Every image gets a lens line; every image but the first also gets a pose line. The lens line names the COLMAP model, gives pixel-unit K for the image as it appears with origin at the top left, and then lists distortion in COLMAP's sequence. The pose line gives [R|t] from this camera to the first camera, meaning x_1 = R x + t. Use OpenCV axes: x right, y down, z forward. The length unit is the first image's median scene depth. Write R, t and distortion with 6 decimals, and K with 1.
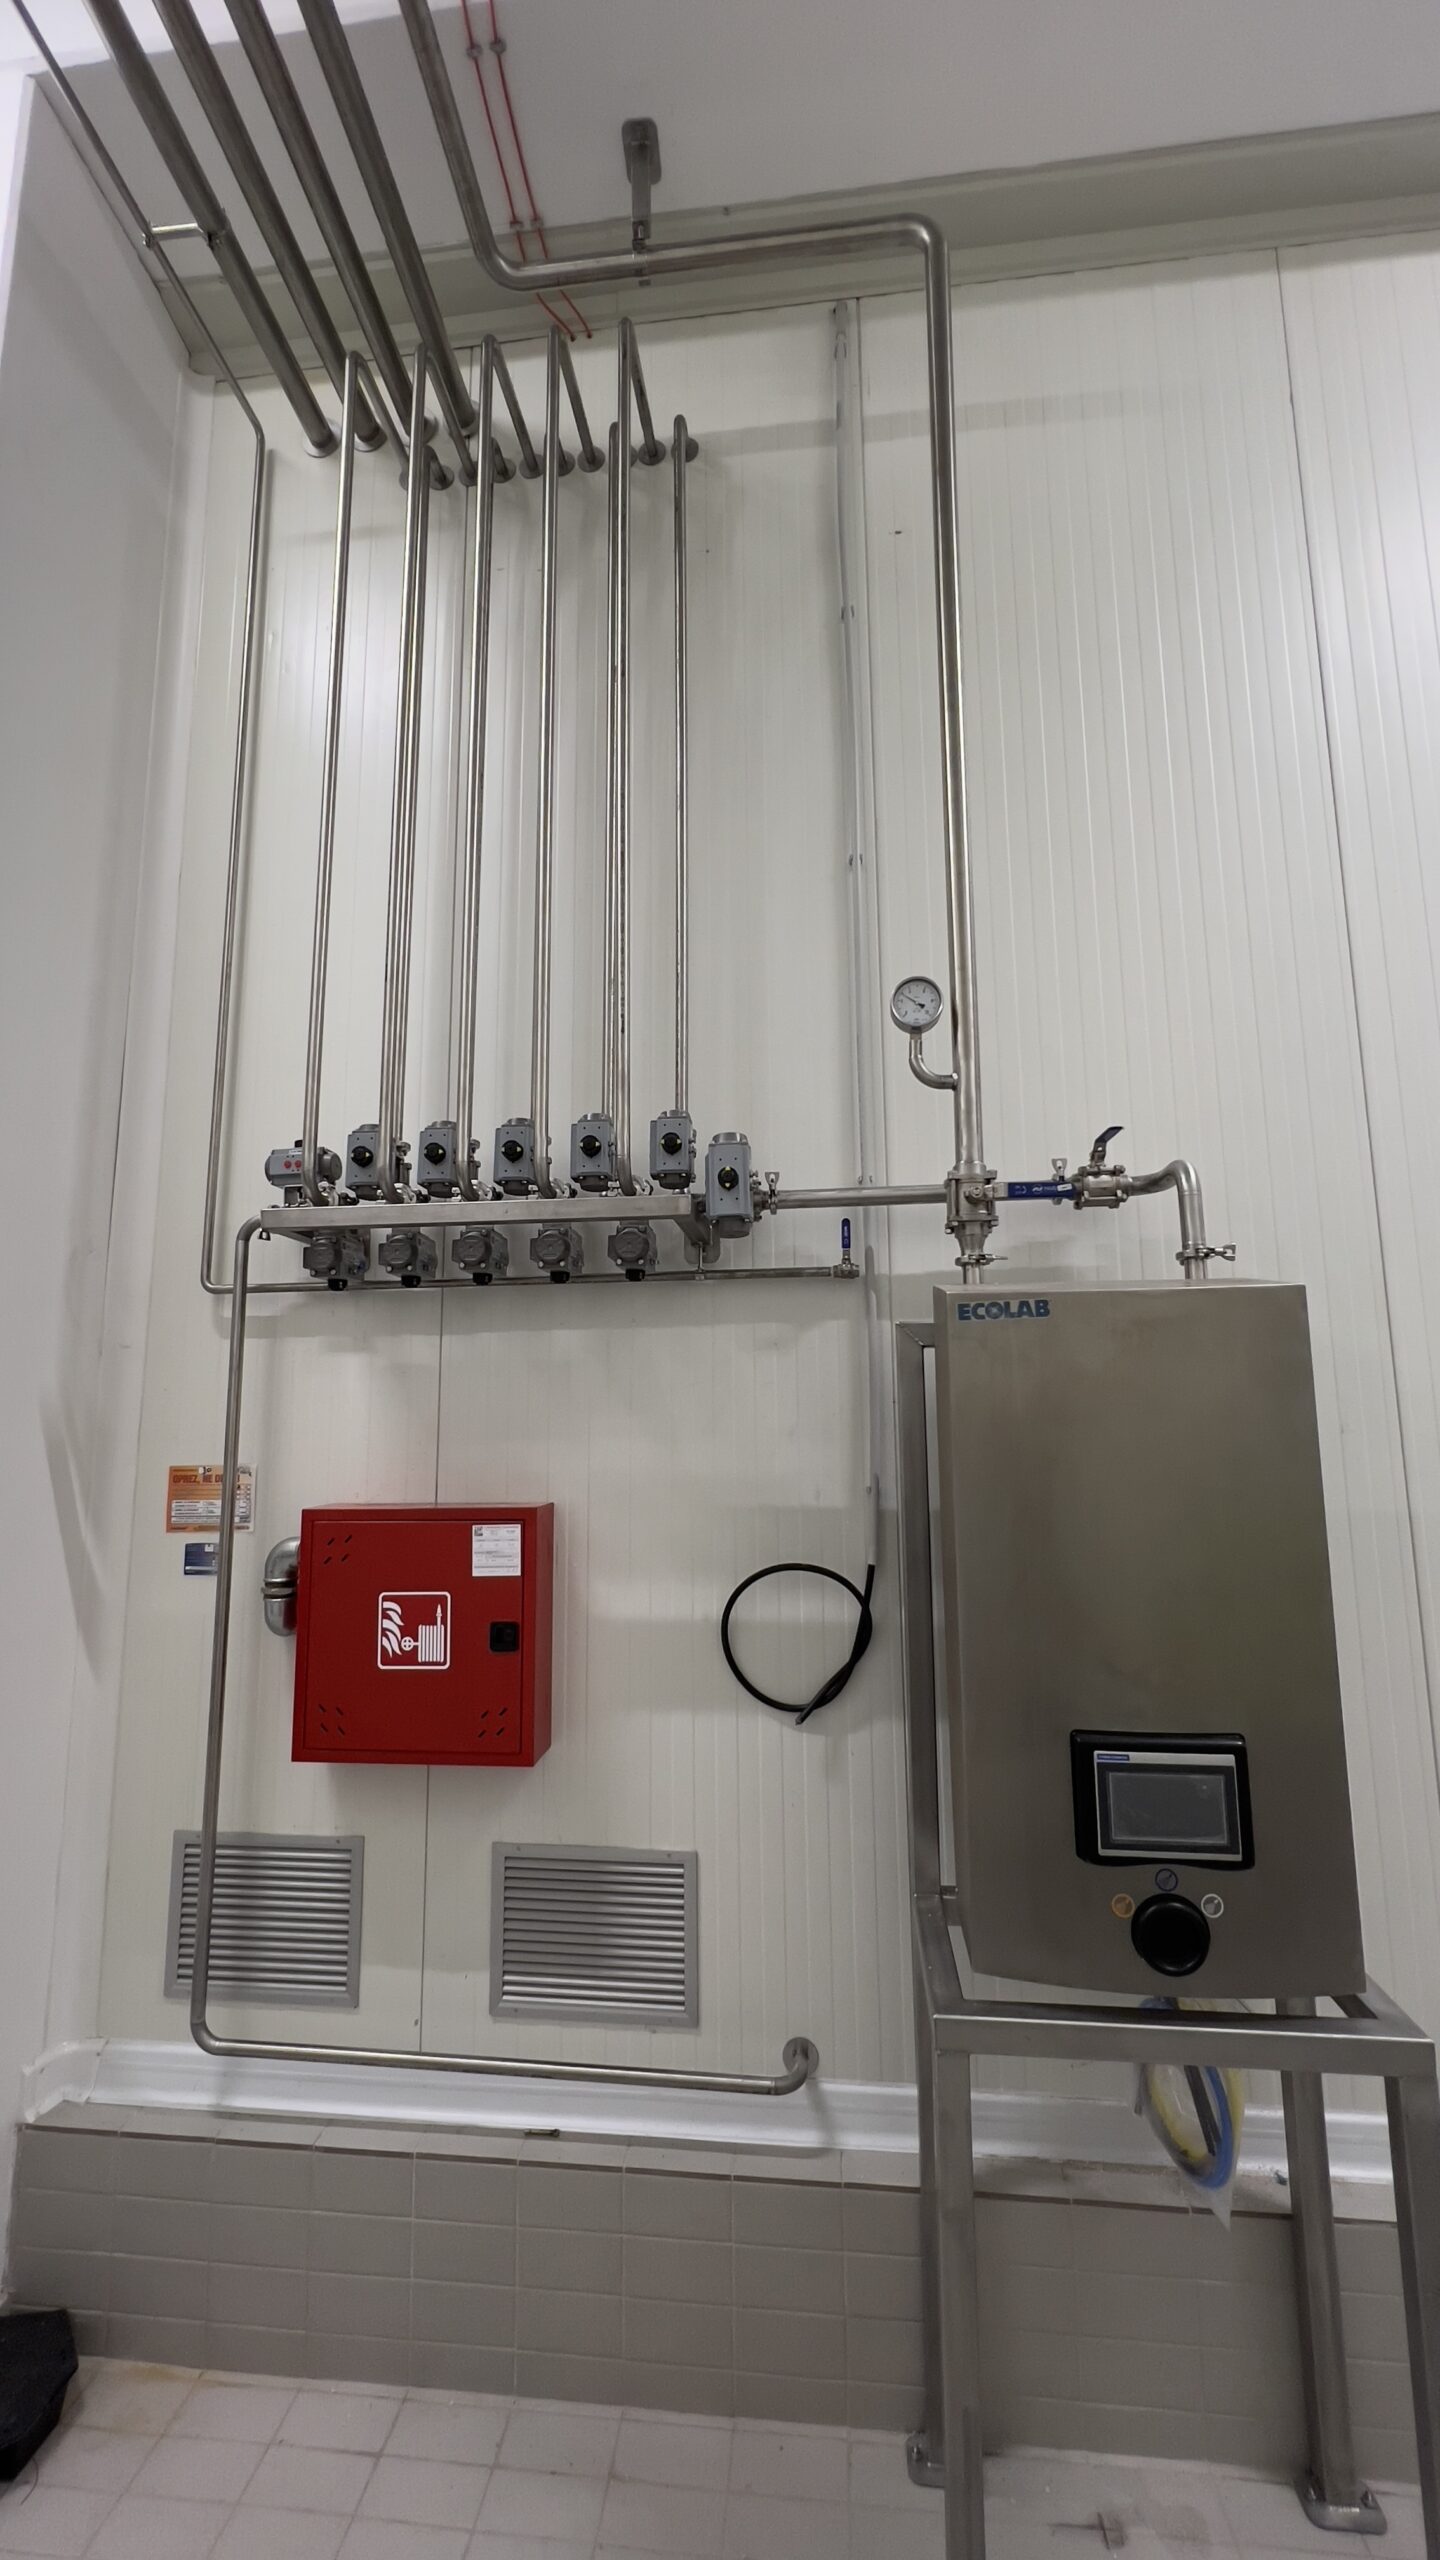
lens RADIAL K [[1031.5, 0, 720.0], [0, 1031.5, 1280.0], [0, 0, 1]] dist [-0.008395, 0.005269]
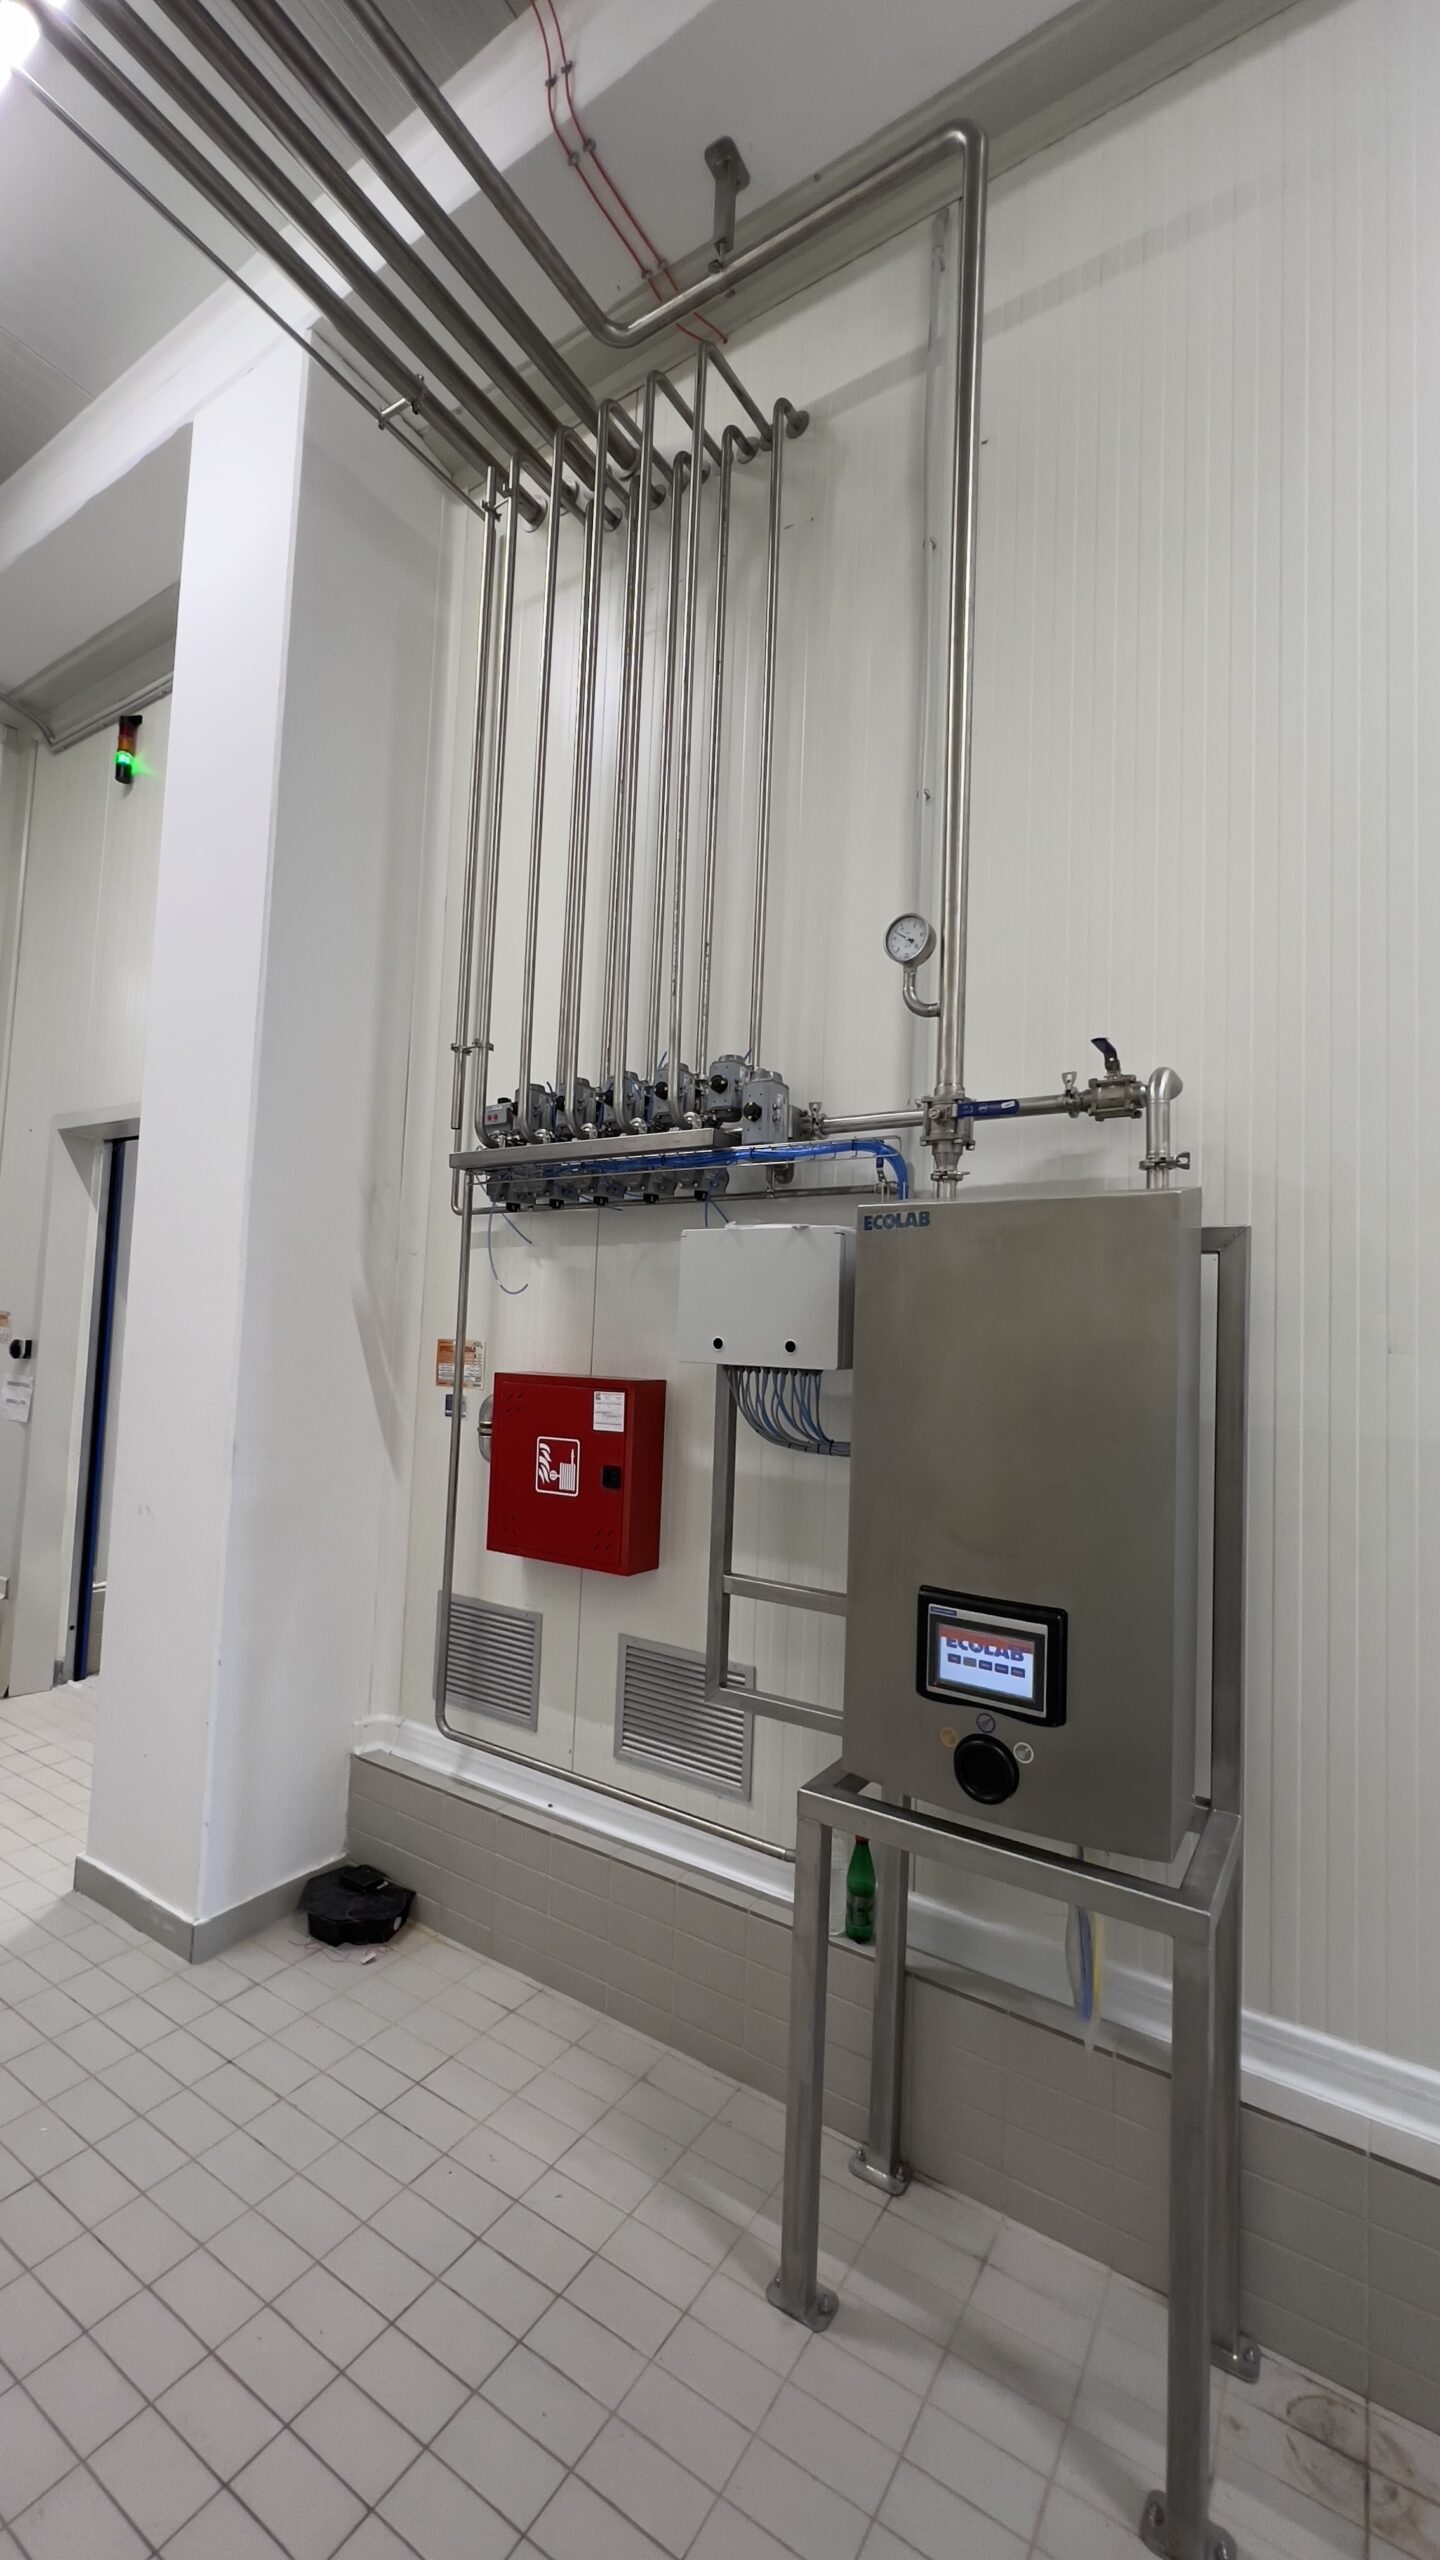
lens RADIAL K [[1029.2, 0, 720.0], [0, 1029.2, 1280.0], [0, 0, 1]] dist [-0.000353, -0.000430]
pose [[0.893264, 0.016060, -0.449245, 0.480666], [0.019079, 0.997107, 0.073580, 0.005411], [0.449127, -0.074297, 0.890373, -0.074650]]
